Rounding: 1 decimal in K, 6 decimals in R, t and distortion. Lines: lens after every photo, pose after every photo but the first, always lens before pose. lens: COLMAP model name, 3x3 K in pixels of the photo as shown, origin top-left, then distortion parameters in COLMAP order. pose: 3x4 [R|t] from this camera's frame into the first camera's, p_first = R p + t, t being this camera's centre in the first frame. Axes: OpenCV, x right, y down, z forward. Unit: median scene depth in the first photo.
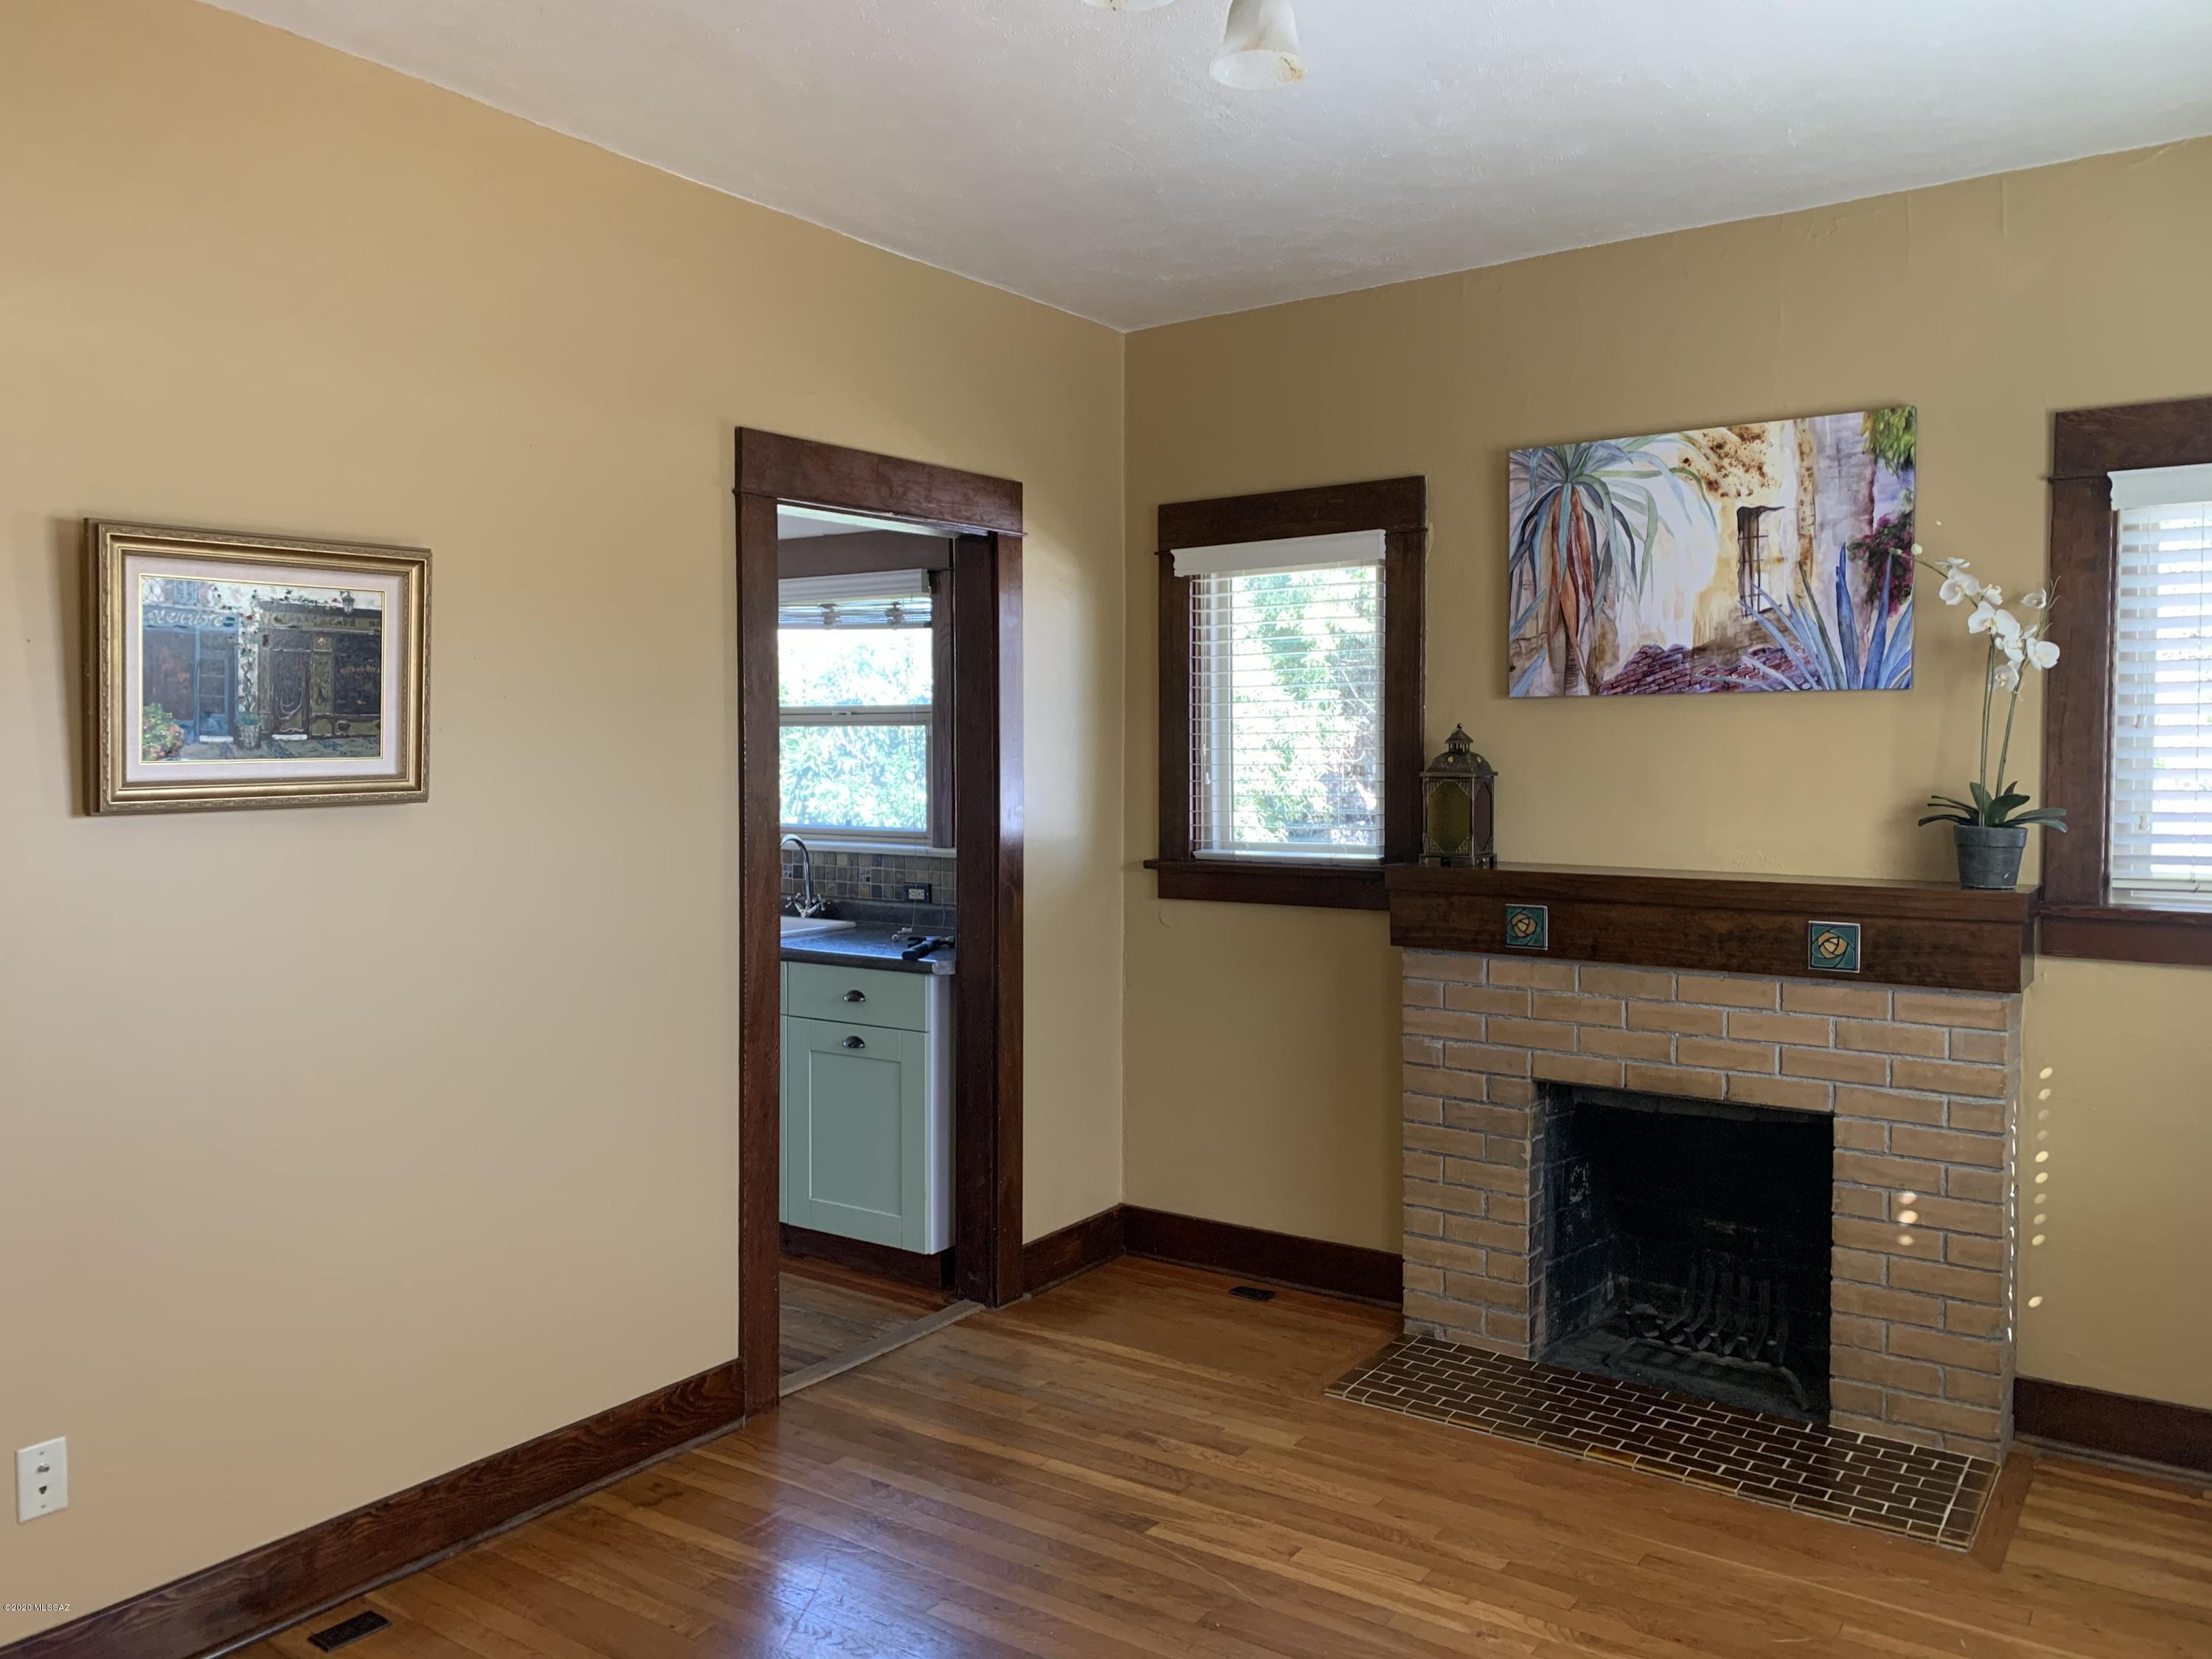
lens RADIAL K [[1693.0, 0, 1111.0], [0, 1693.0, 815.7], [0, 0, 1]] dist [0.005743, -0.024454]
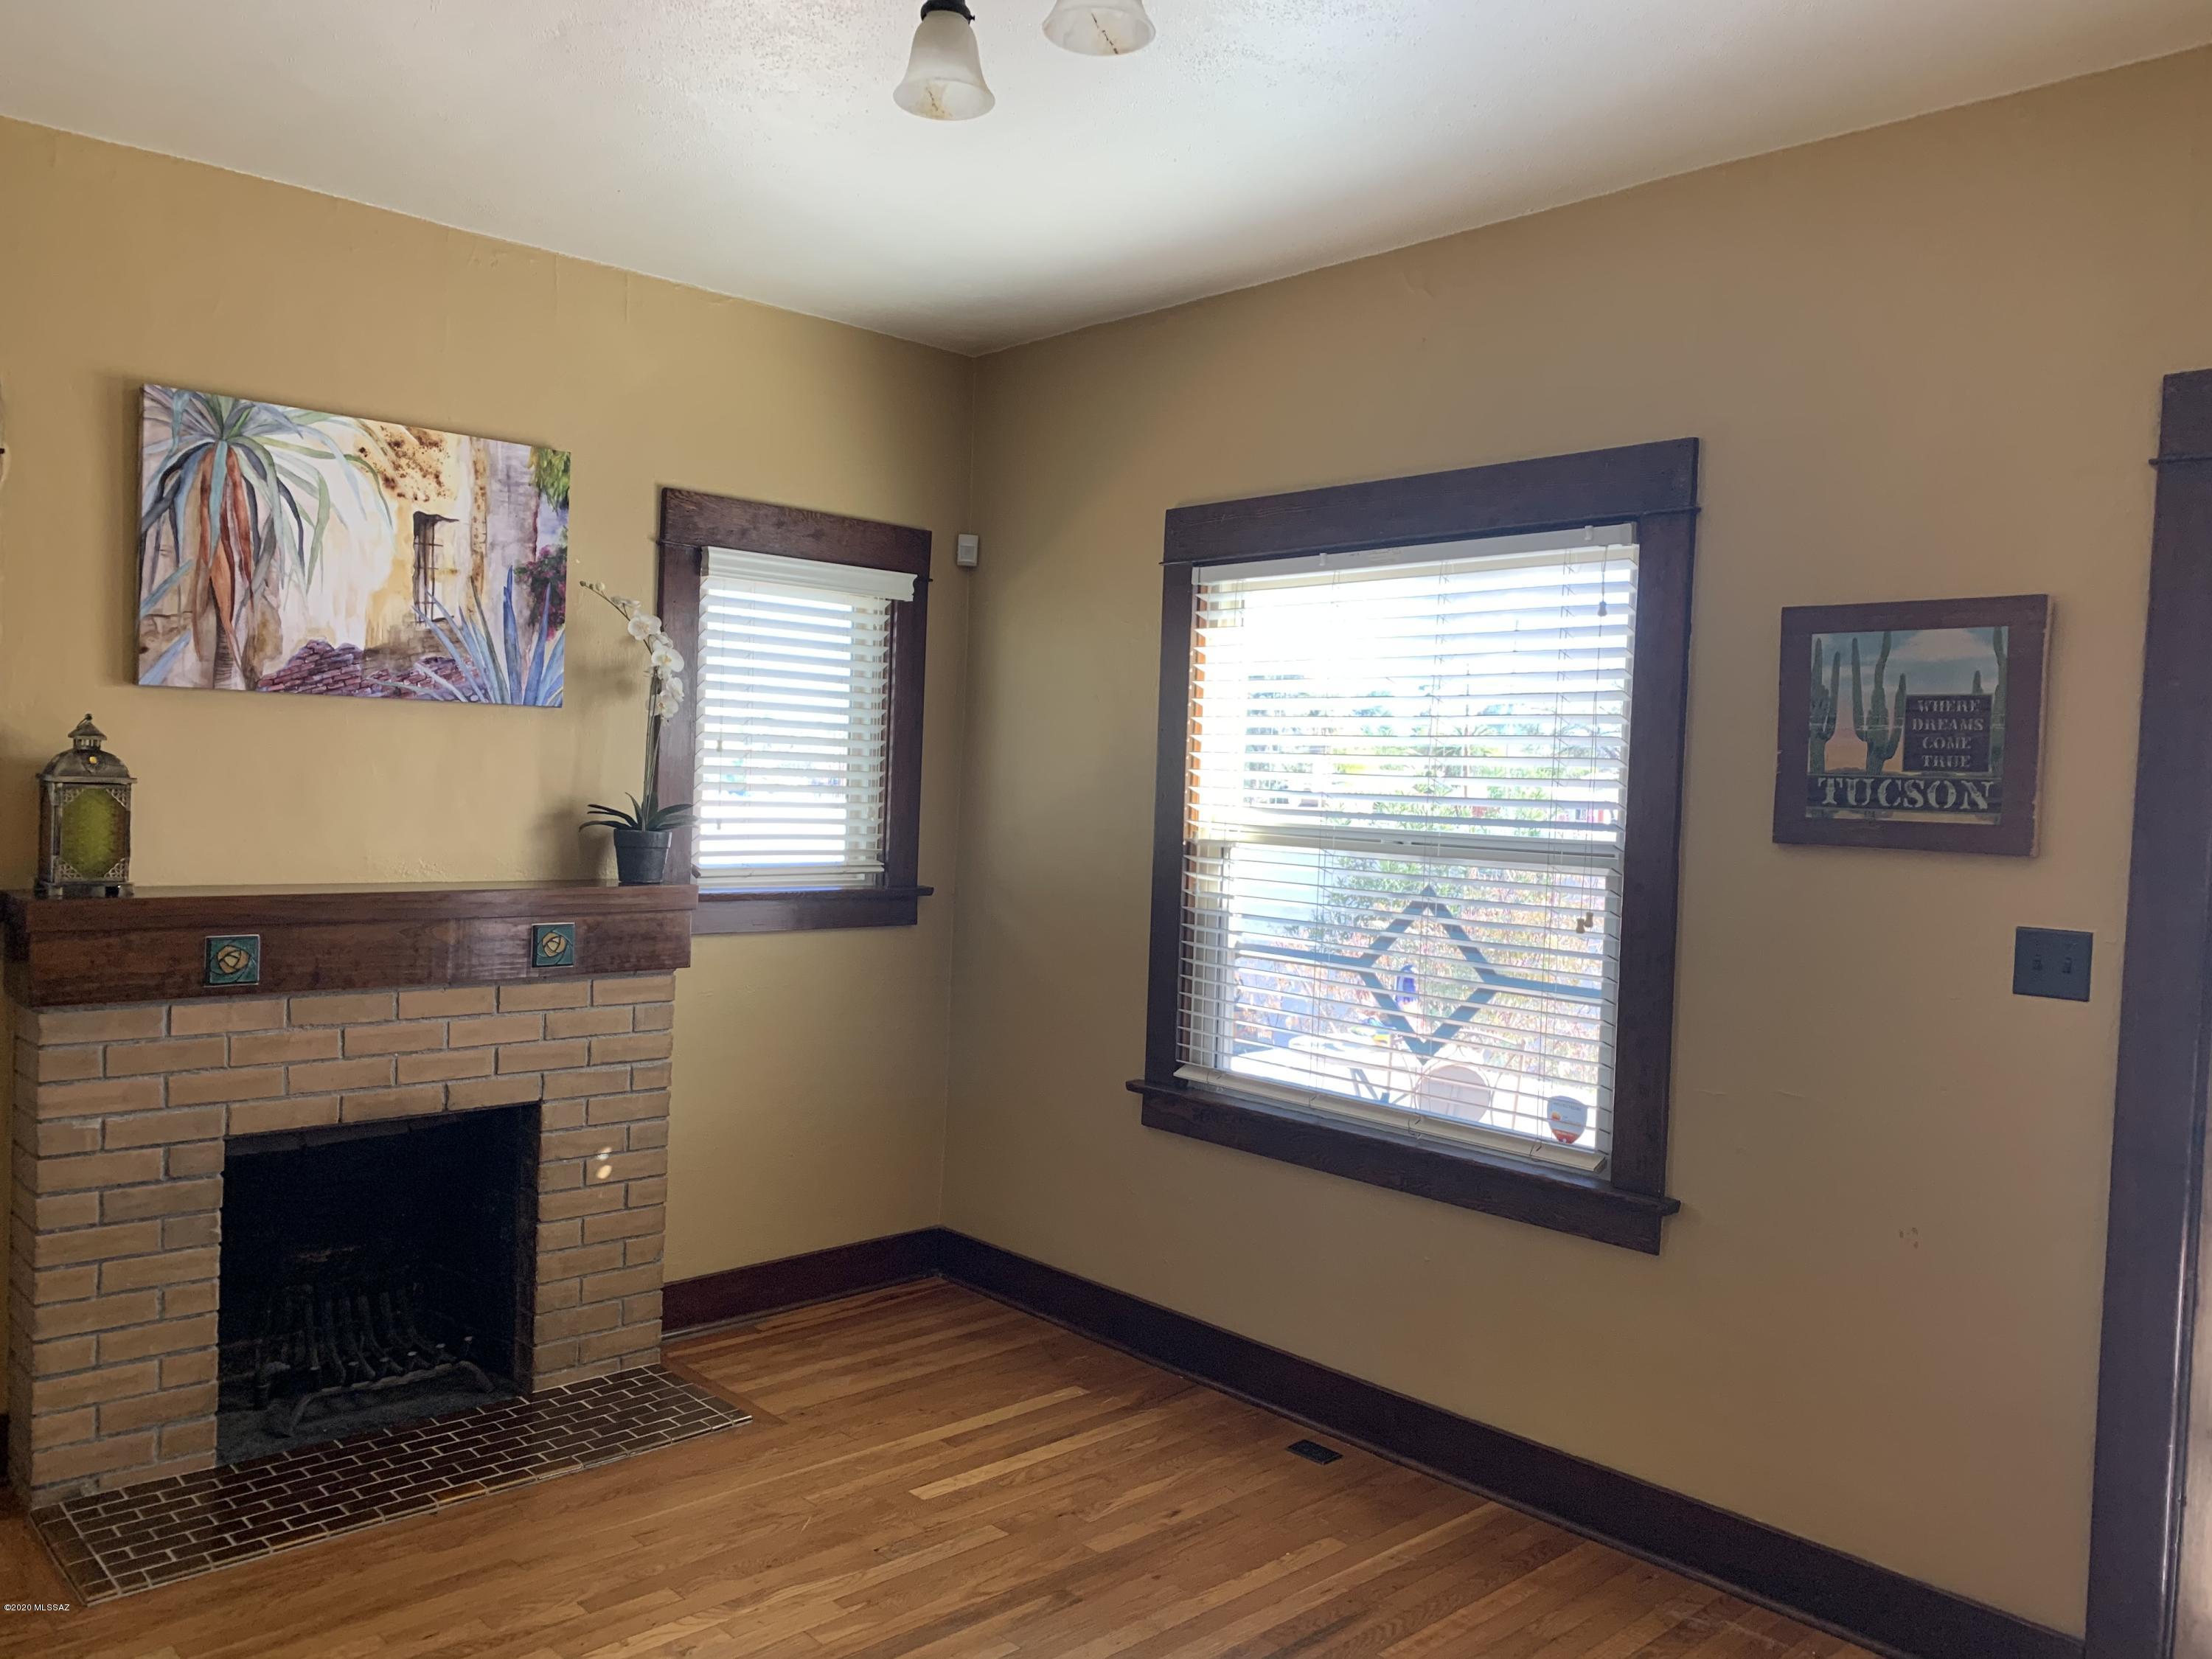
lens RADIAL K [[1693.0, 0, 1113.3], [0, 1693.0, 838.6], [0, 0, 1]] dist [0.005743, -0.024454]
pose [[0.177588, -0.031451, 0.983602, -0.533256], [0.001956, 0.999498, 0.031606, -0.022708], [-0.984103, -0.003689, 0.177561, 0.430299]]
